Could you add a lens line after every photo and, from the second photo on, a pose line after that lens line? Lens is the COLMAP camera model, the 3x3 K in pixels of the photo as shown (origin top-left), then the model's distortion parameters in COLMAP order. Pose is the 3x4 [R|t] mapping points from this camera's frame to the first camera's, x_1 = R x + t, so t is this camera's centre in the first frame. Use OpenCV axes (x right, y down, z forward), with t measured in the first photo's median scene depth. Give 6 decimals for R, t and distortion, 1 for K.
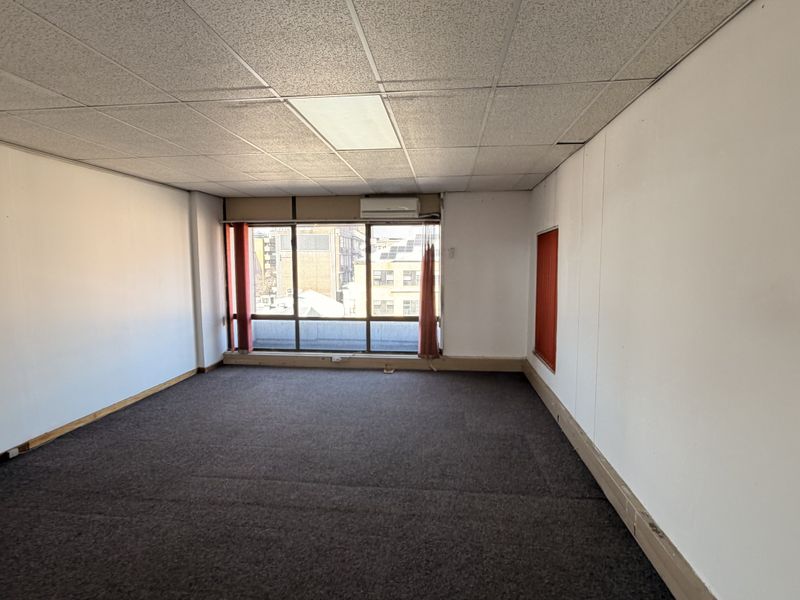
lens RADIAL K [[425.6, 0, 399.7], [0, 425.6, 302.1], [0, 0, 1]] dist [-0.002353, 0.002837]
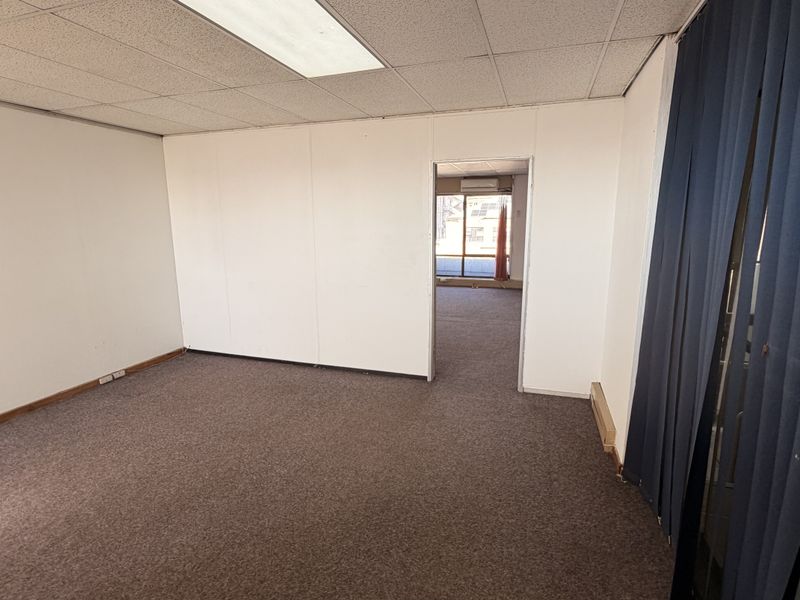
lens RADIAL K [[425.6, 0, 405.3], [0, 425.6, 302.2], [0, 0, 1]] dist [-0.002353, 0.002837]
pose [[0.980878, 0.038401, -0.190799, 0.025316], [-0.019228, 0.994666, 0.101341, 0.058551], [0.193673, -0.095734, 0.976384, -0.644545]]
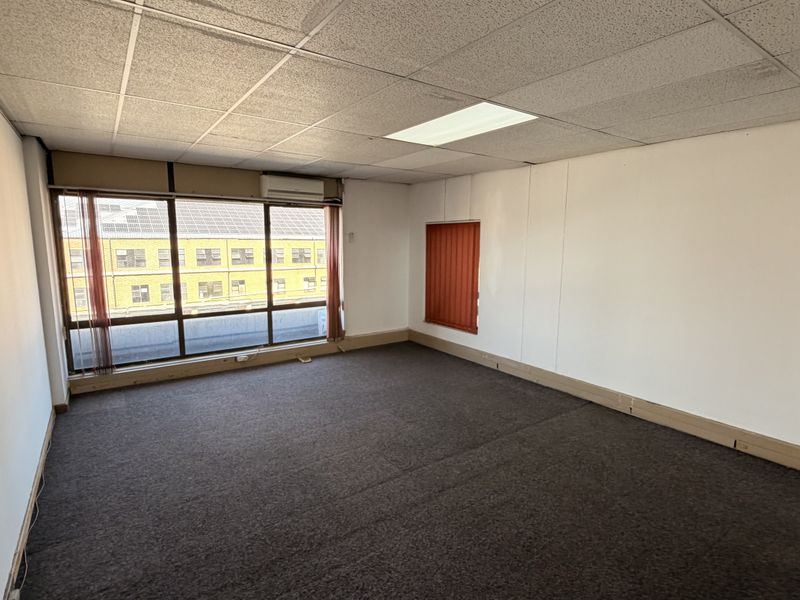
lens RADIAL K [[425.6, 0, 400.6], [0, 425.6, 296.6], [0, 0, 1]] dist [-0.002353, 0.002837]
pose [[0.747099, -0.081704, 0.659672, -0.484433], [0.055576, 0.996620, 0.060495, -0.027003], [-0.662386, -0.008534, 0.749115, 0.137050]]
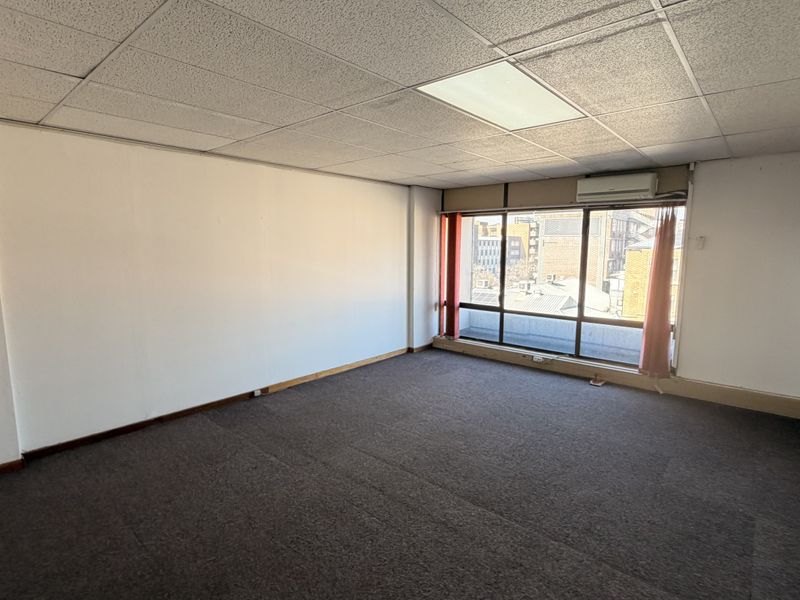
lens RADIAL K [[425.6, 0, 397.3], [0, 425.6, 302.2], [0, 0, 1]] dist [-0.002353, 0.002837]
pose [[0.819411, 0.079704, -0.567637, 0.116690], [-0.059512, 0.996763, 0.054050, -0.020110], [0.570108, -0.010508, 0.821502, 0.077697]]
